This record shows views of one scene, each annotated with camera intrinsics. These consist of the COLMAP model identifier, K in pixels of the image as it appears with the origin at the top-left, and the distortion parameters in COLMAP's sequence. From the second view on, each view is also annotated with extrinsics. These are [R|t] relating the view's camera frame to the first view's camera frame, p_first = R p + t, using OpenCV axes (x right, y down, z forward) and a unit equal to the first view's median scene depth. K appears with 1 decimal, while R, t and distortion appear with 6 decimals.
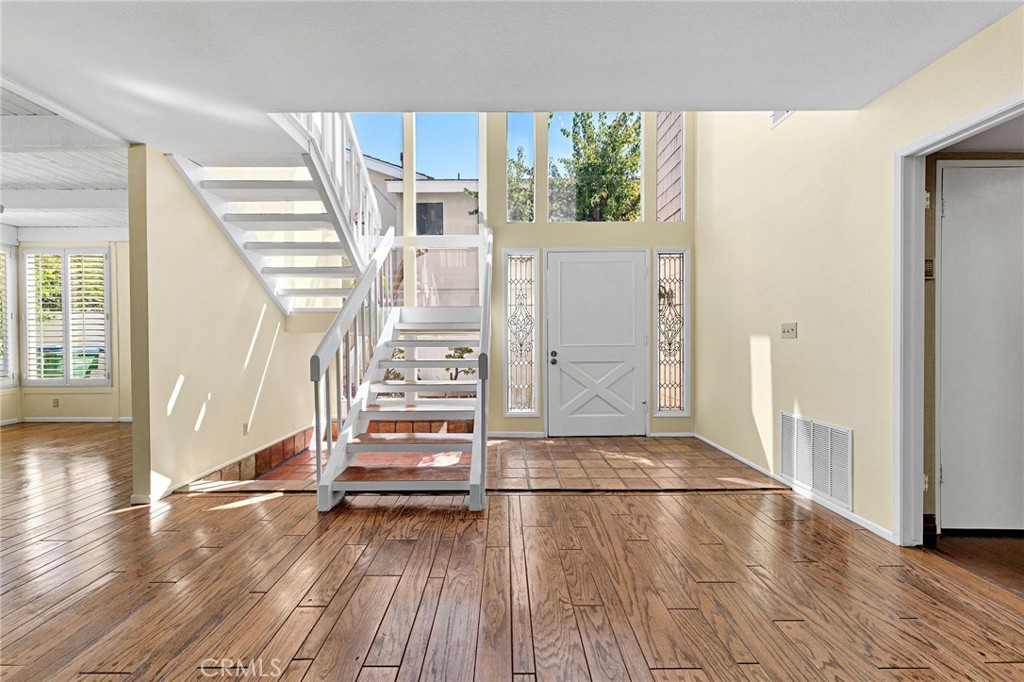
lens RADIAL K [[409.6, 0, 502.5], [0, 409.6, 343.0], [0, 0, 1]] dist [0.000445, 0.000172]
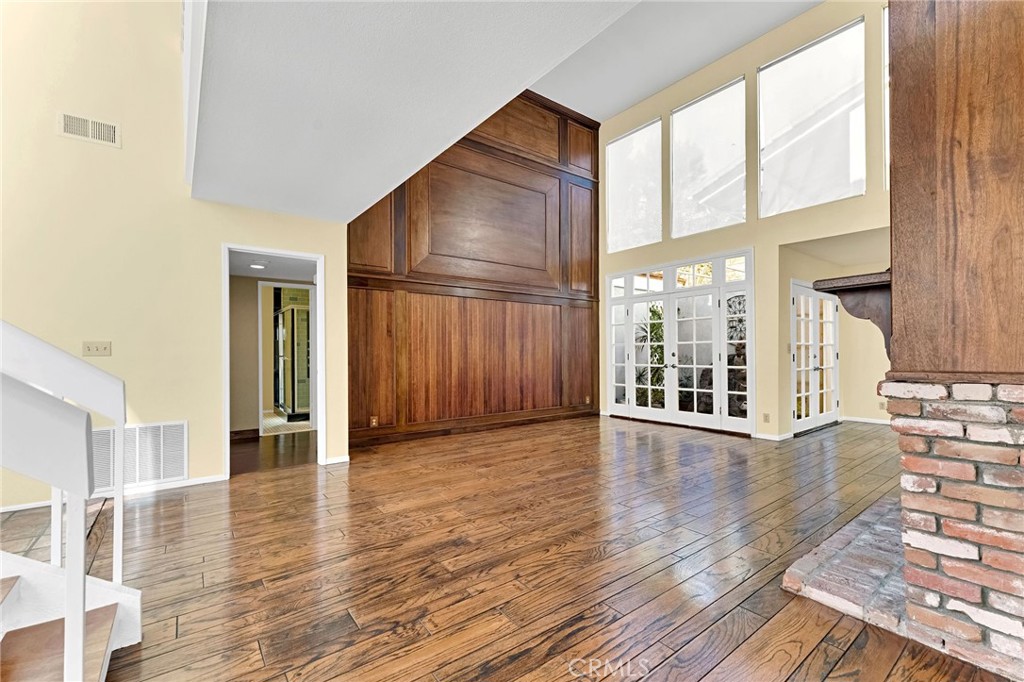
lens RADIAL K [[424.7, 0, 508.9], [0, 424.7, 349.4], [0, 0, 1]] dist [0.000428, 0.000062]
pose [[-0.604215, 0.008216, 0.796779, -0.548991], [0.013908, 0.999903, 0.000236, -0.010261], [-0.796700, 0.011224, -0.604271, 0.586738]]
